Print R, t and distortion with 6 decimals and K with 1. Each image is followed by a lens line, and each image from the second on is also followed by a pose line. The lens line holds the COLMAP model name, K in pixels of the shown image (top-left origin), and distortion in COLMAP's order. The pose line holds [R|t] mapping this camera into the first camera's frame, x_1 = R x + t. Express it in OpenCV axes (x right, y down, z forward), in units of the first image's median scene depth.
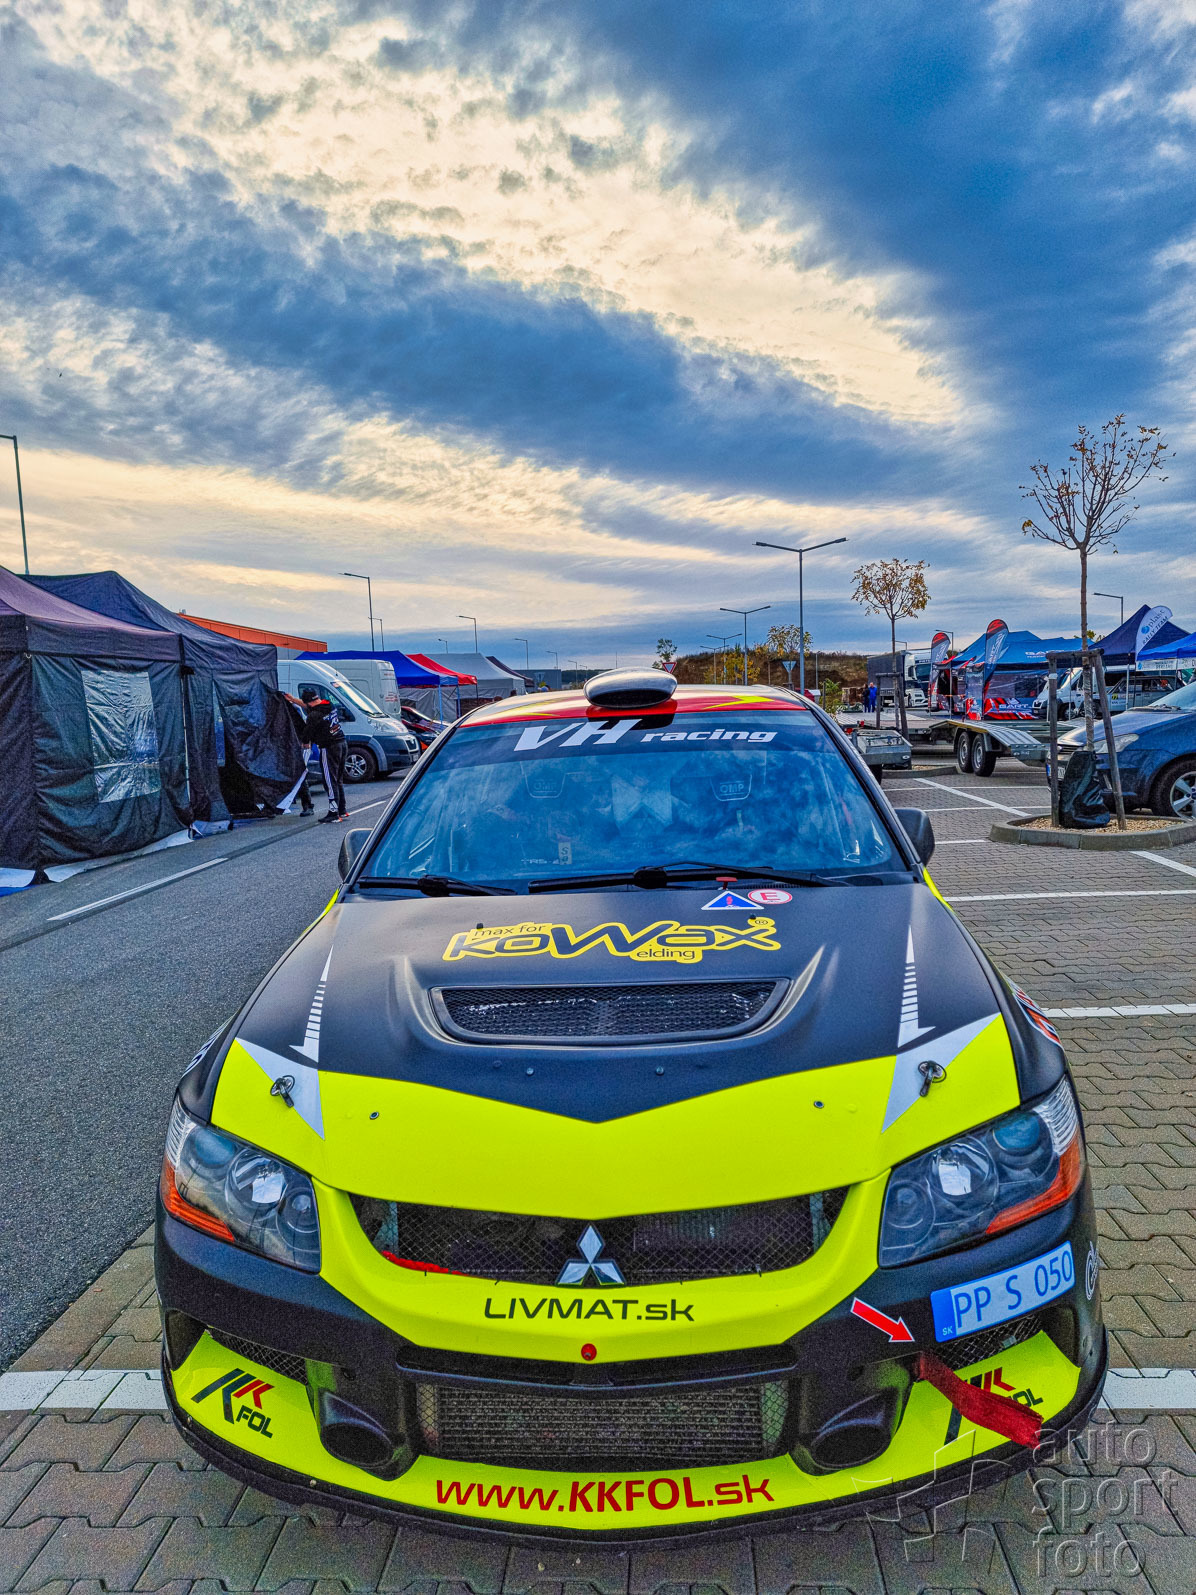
lens RADIAL K [[1114.4, 0, 560.4], [0, 1114.4, 803.9], [0, 0, 1]] dist [0.077536, -0.056854]
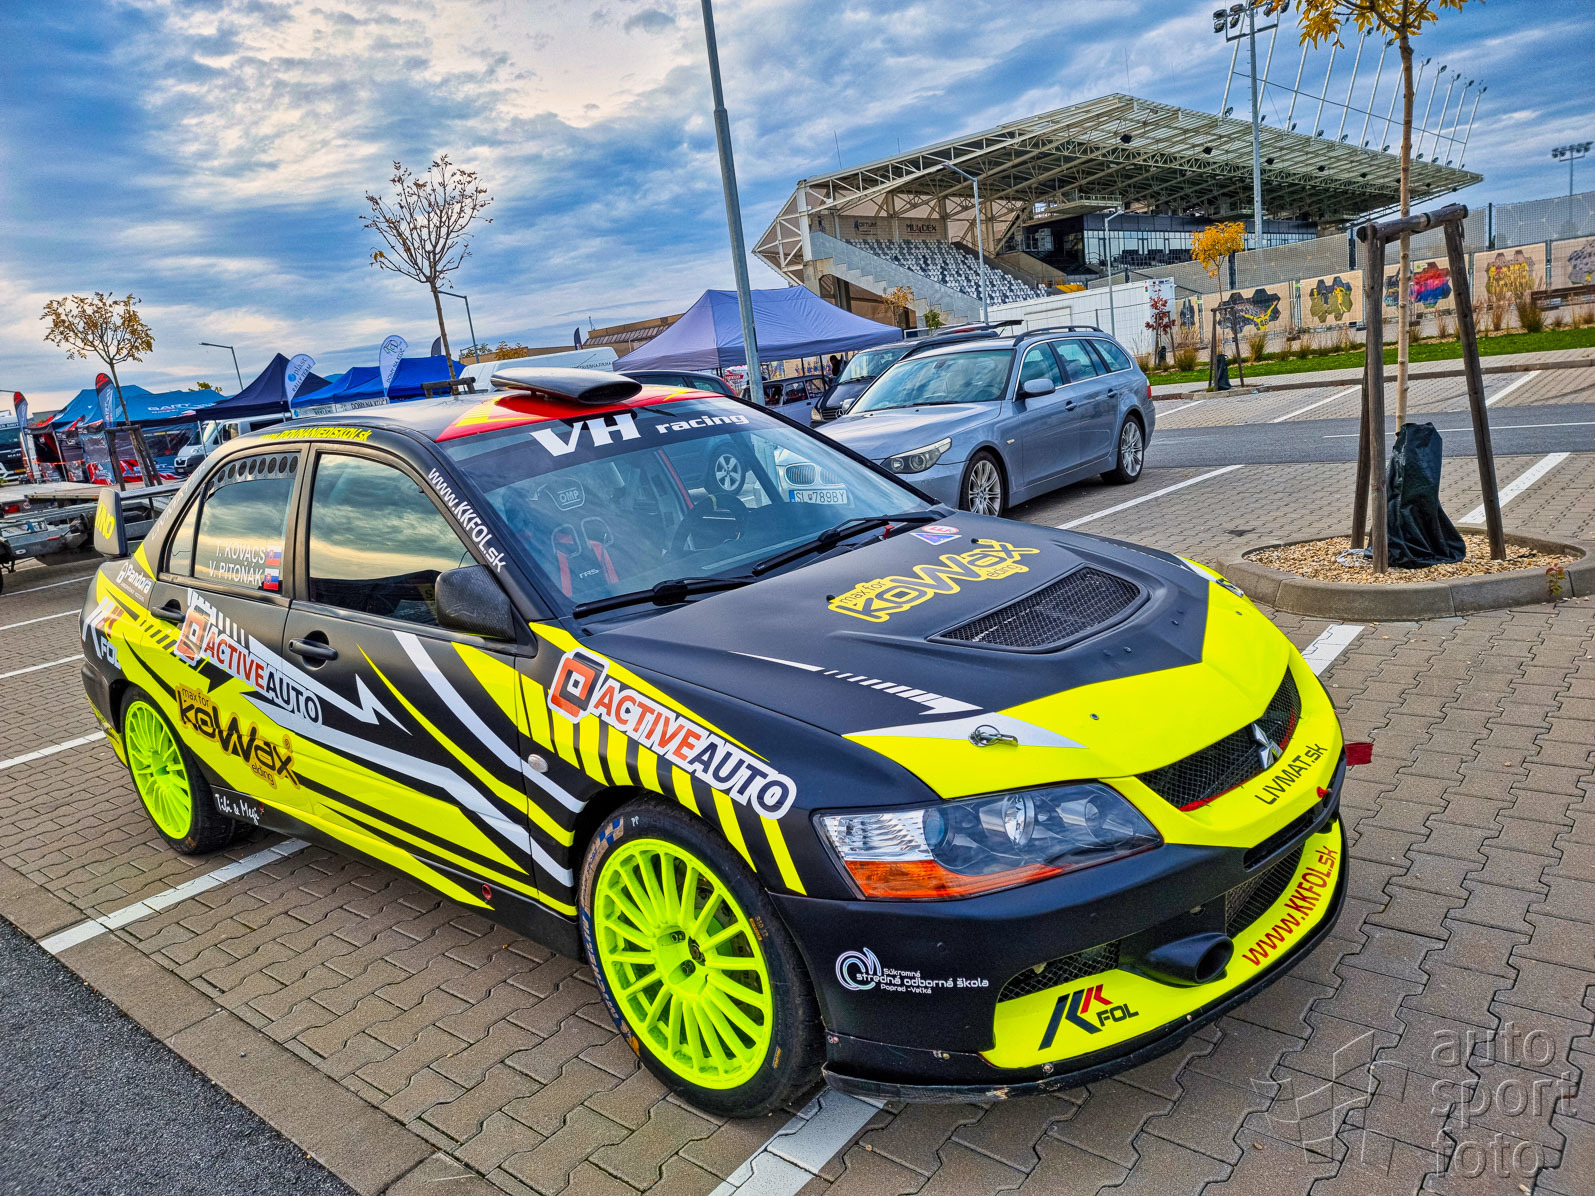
lens RADIAL K [[1114.4, 0, 792.8], [0, 1114.4, 598.5], [0, 0, 1]] dist [0.077536, -0.056854]
pose [[0.577474, -0.196524, 0.792403, -1.190400], [0.170529, 0.978221, 0.118334, -0.016657], [-0.798401, 0.066793, 0.598411, 0.573358]]
